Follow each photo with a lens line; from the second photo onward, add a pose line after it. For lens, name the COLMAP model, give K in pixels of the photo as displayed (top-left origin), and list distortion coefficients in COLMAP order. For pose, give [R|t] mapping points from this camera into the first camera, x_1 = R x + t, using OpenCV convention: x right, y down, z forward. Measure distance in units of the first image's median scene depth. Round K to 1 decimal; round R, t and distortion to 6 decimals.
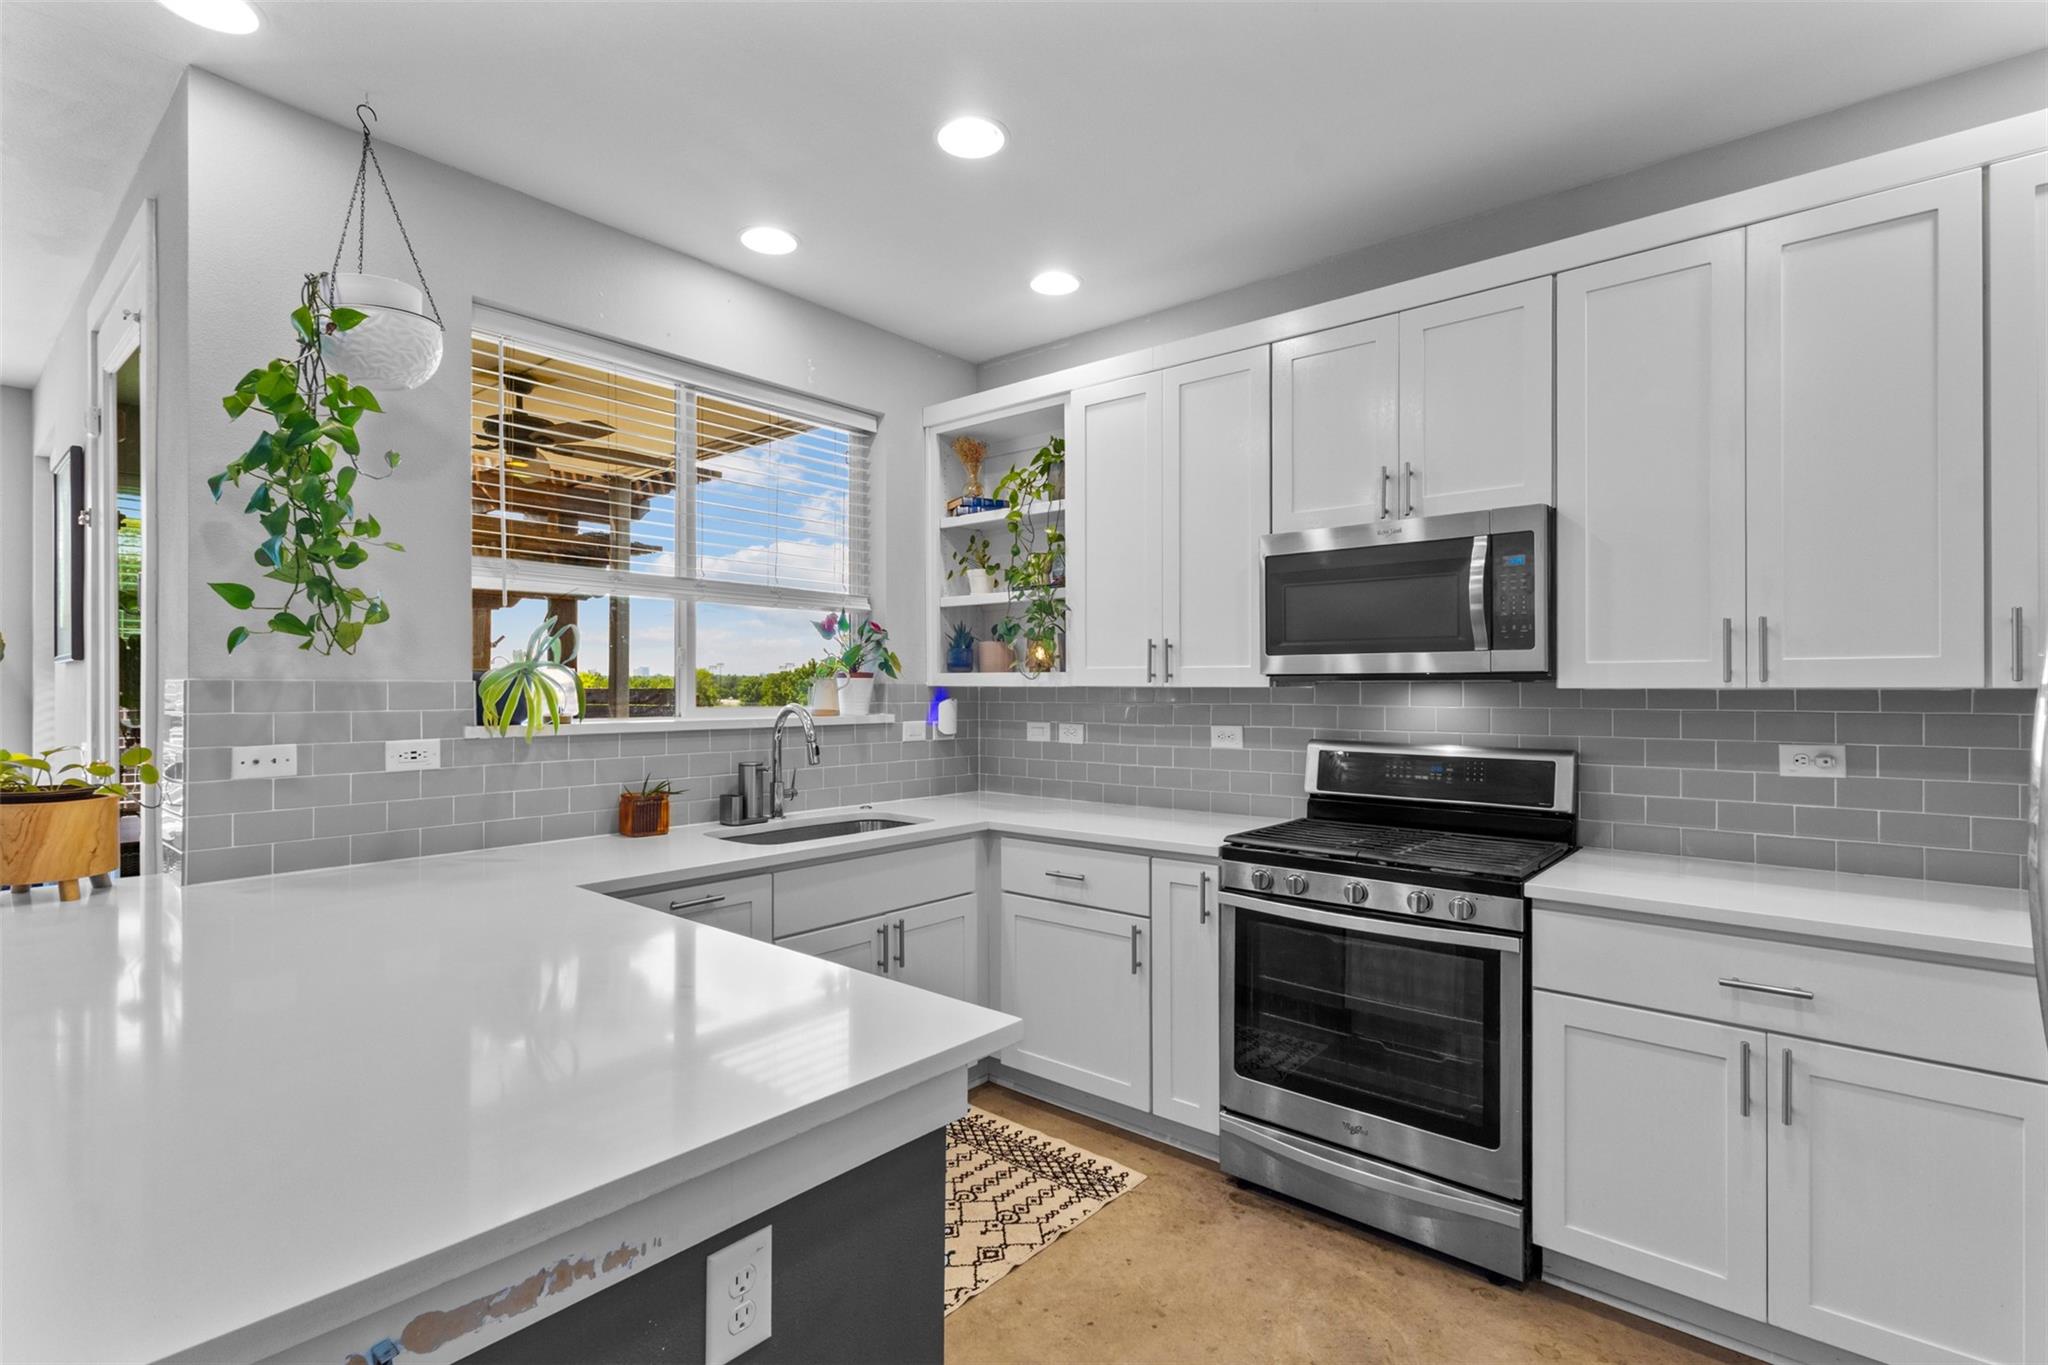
lens RADIAL K [[961.6, 0, 1000.8], [0, 961.6, 693.8], [0, 0, 1]] dist [-0.003172, 0.004167]
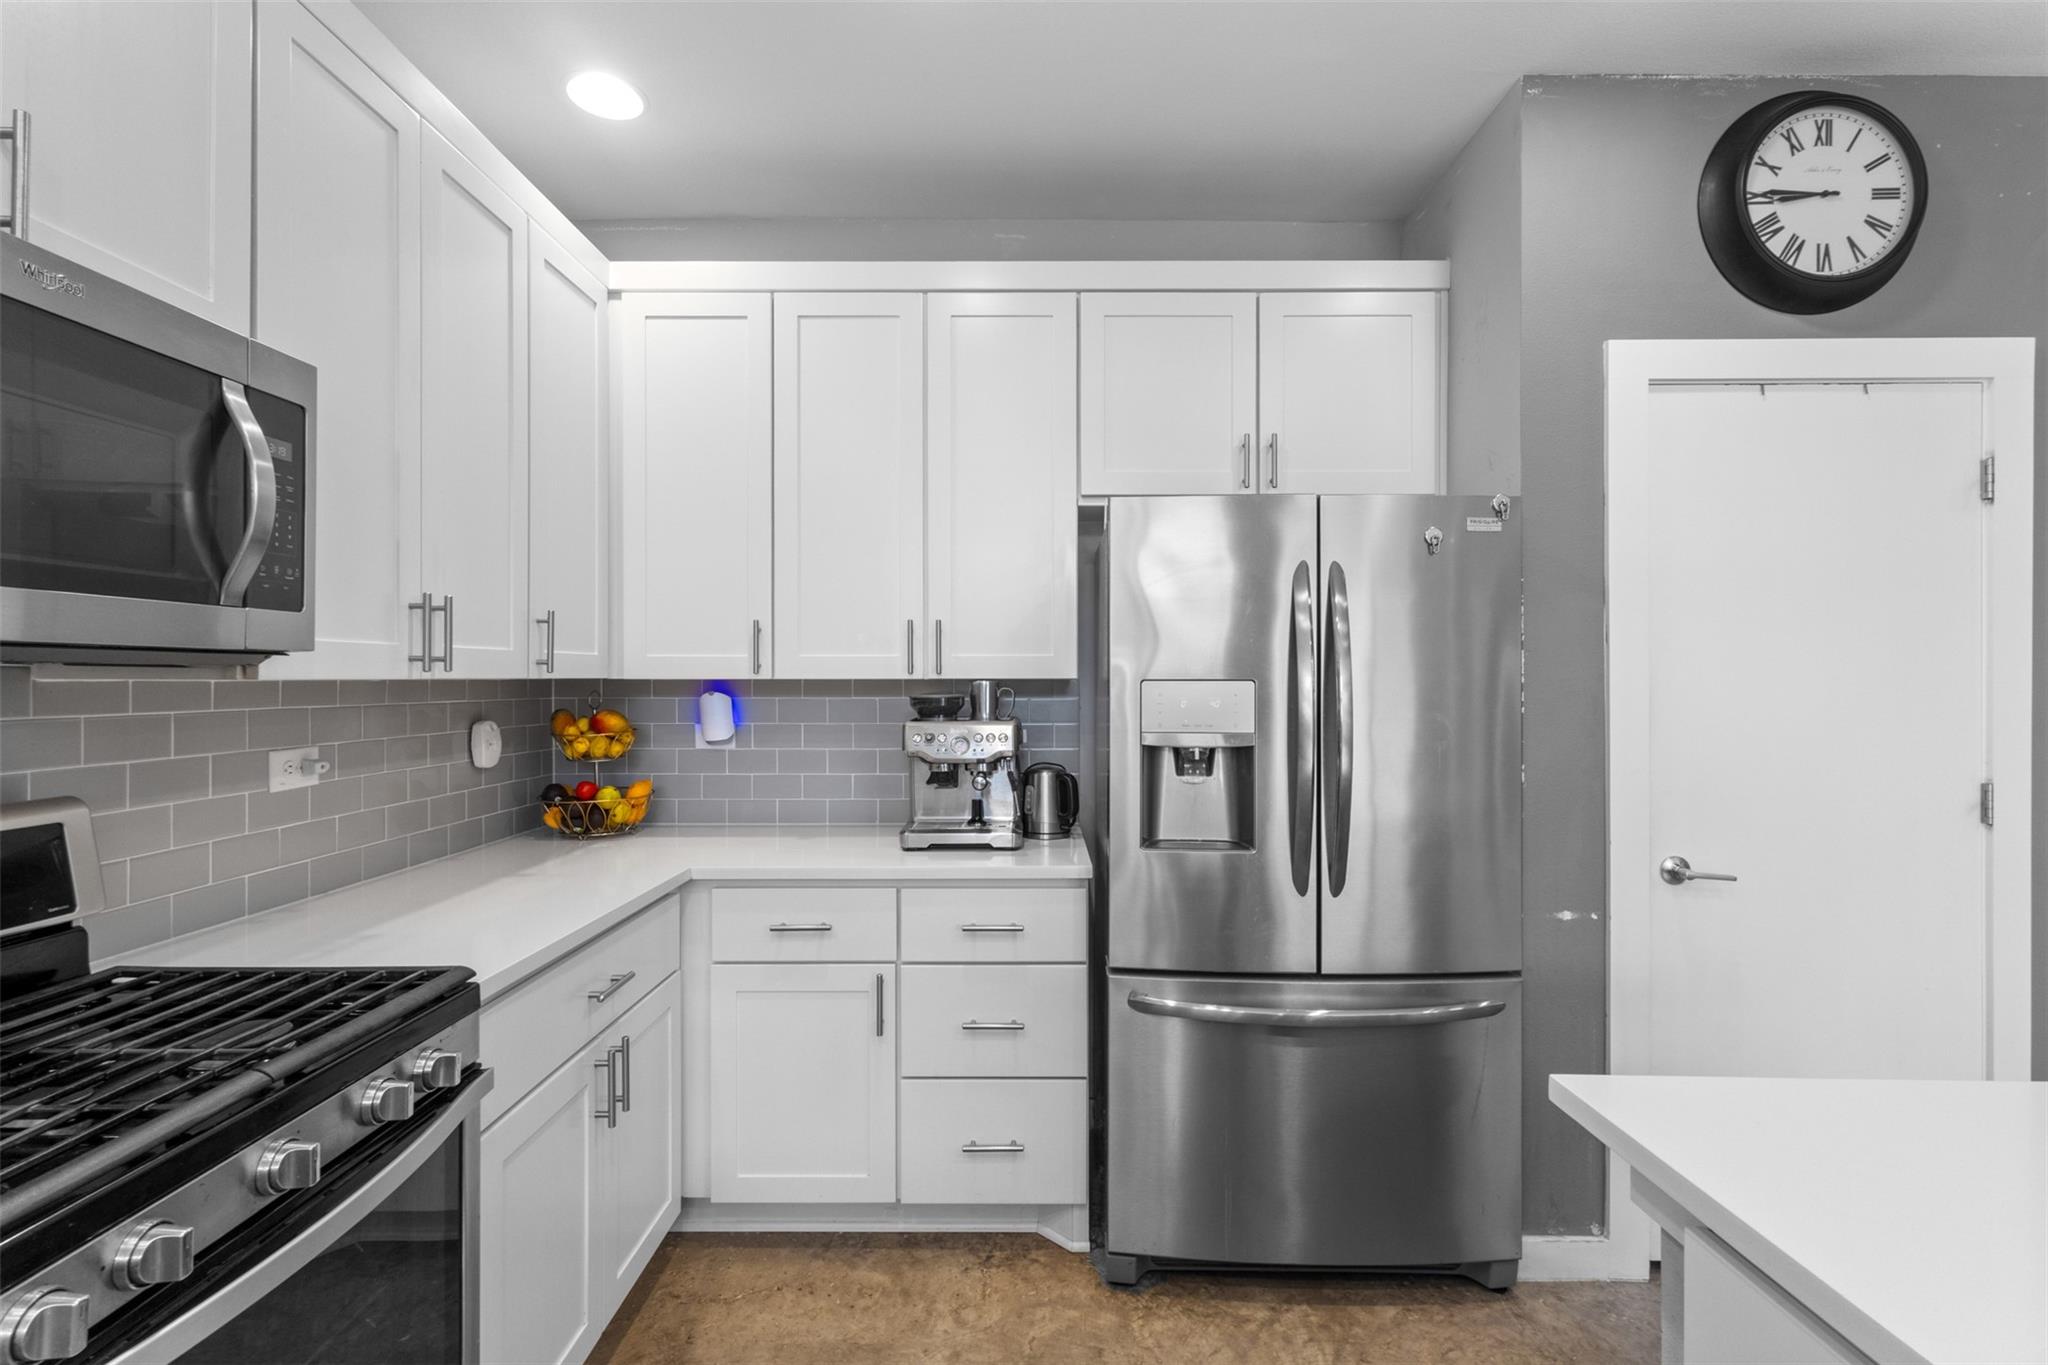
lens RADIAL K [[961.6, 0, 1009.1], [0, 961.6, 690.0], [0, 0, 1]] dist [-0.003172, 0.004167]
pose [[-0.656992, -0.010677, 0.753822, -0.130943], [0.003684, 0.999842, 0.017372, -0.006636], [-0.753888, 0.014191, -0.656850, 0.872289]]
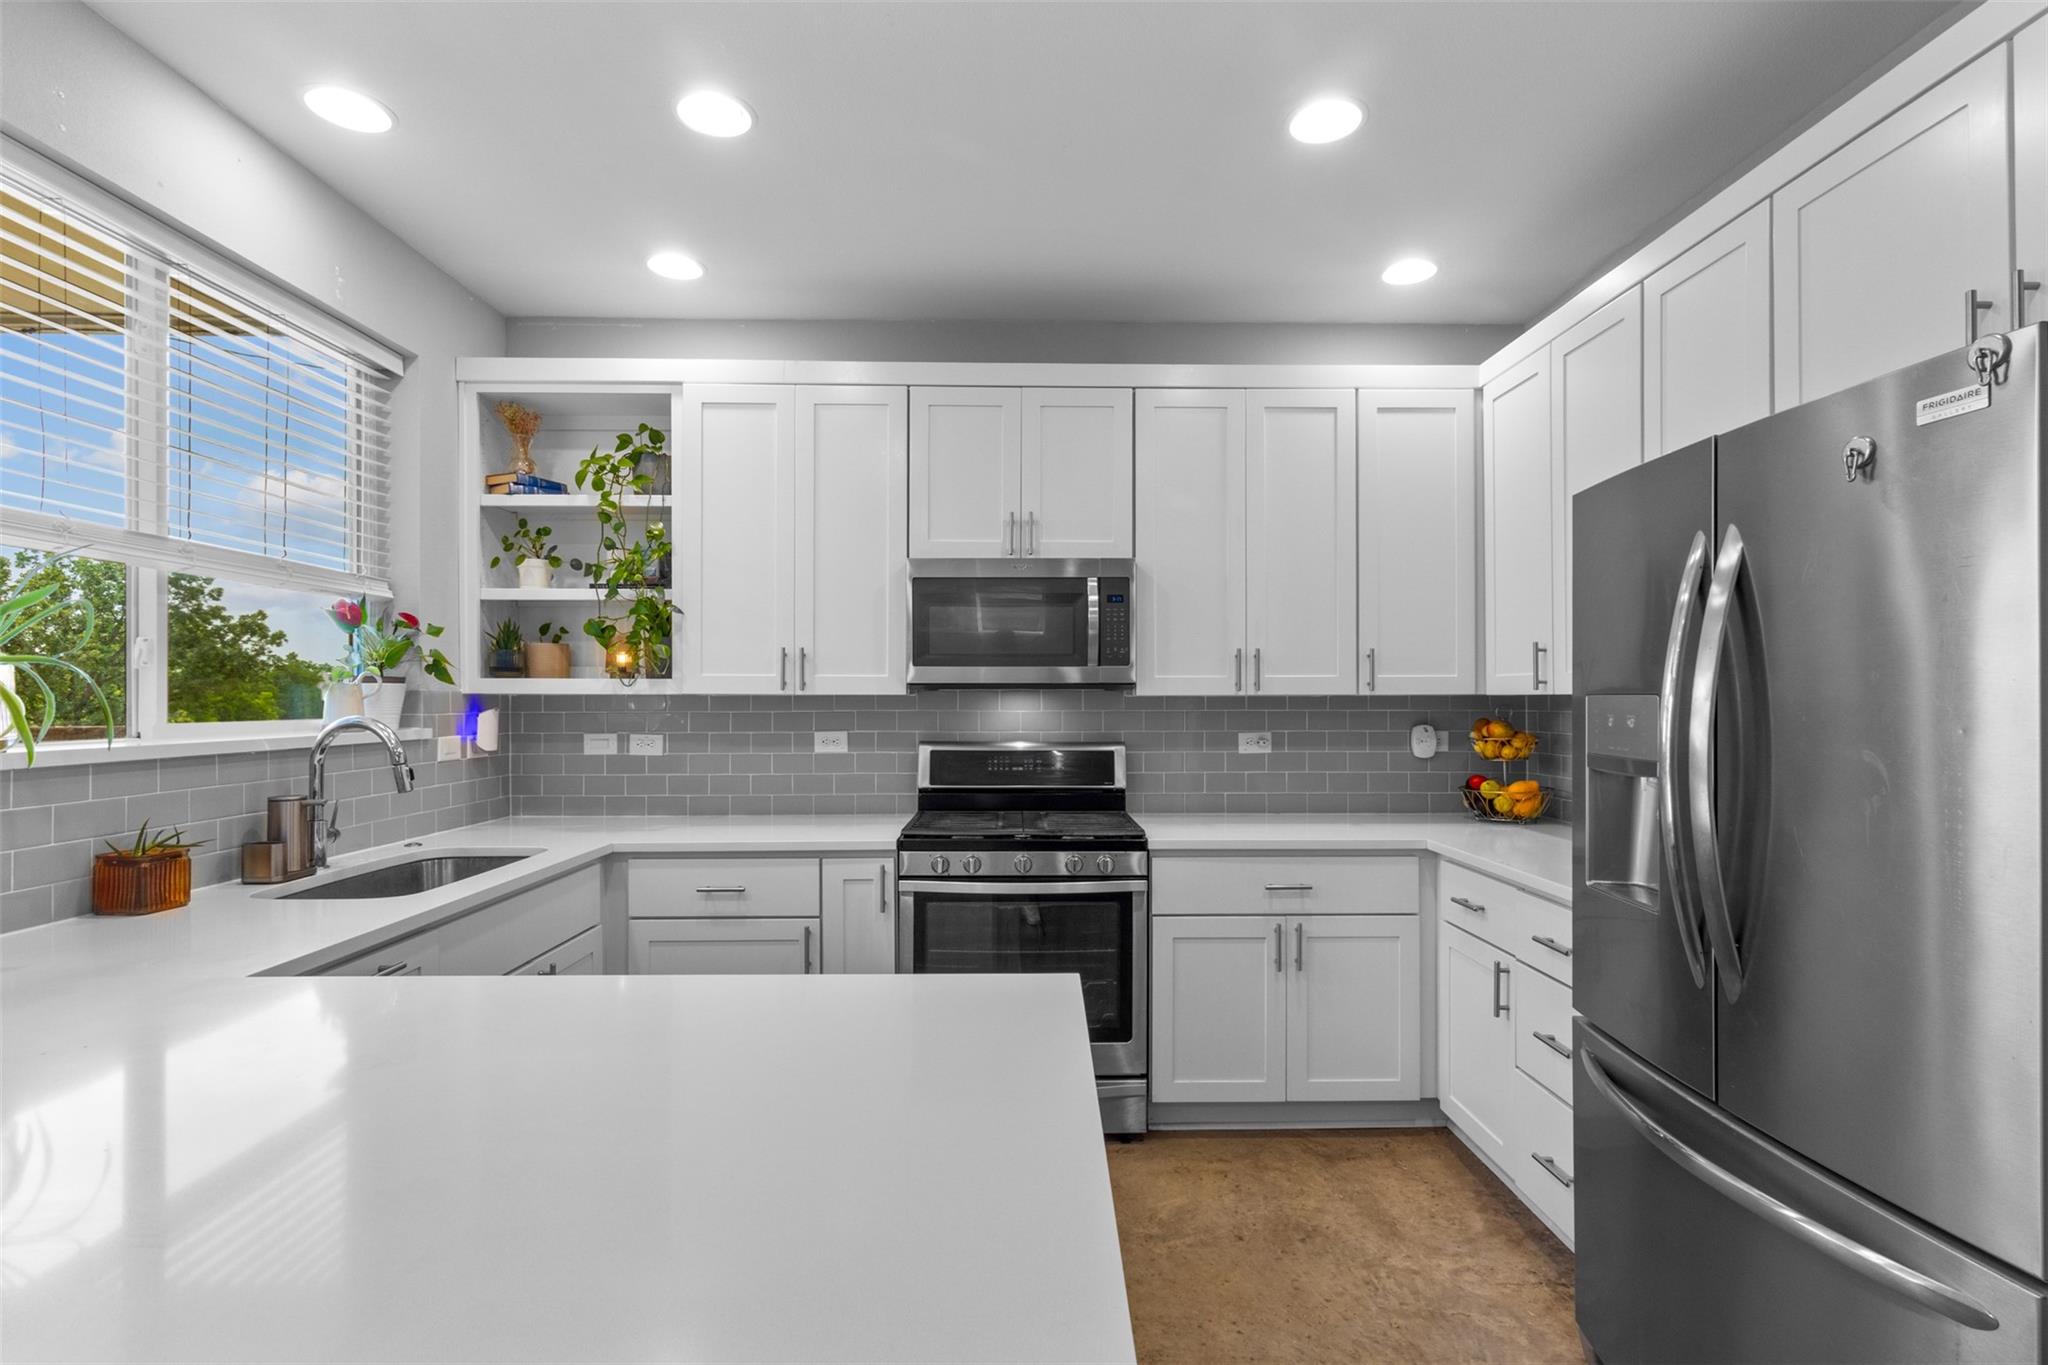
lens RADIAL K [[961.6, 0, 1027.2], [0, 961.6, 708.6], [0, 0, 1]] dist [-0.003172, 0.004167]
pose [[0.747024, -0.007907, 0.664750, -0.363287], [0.005399, 0.999968, 0.005827, 0.003547], [-0.664775, -0.000764, 0.747043, 0.076457]]
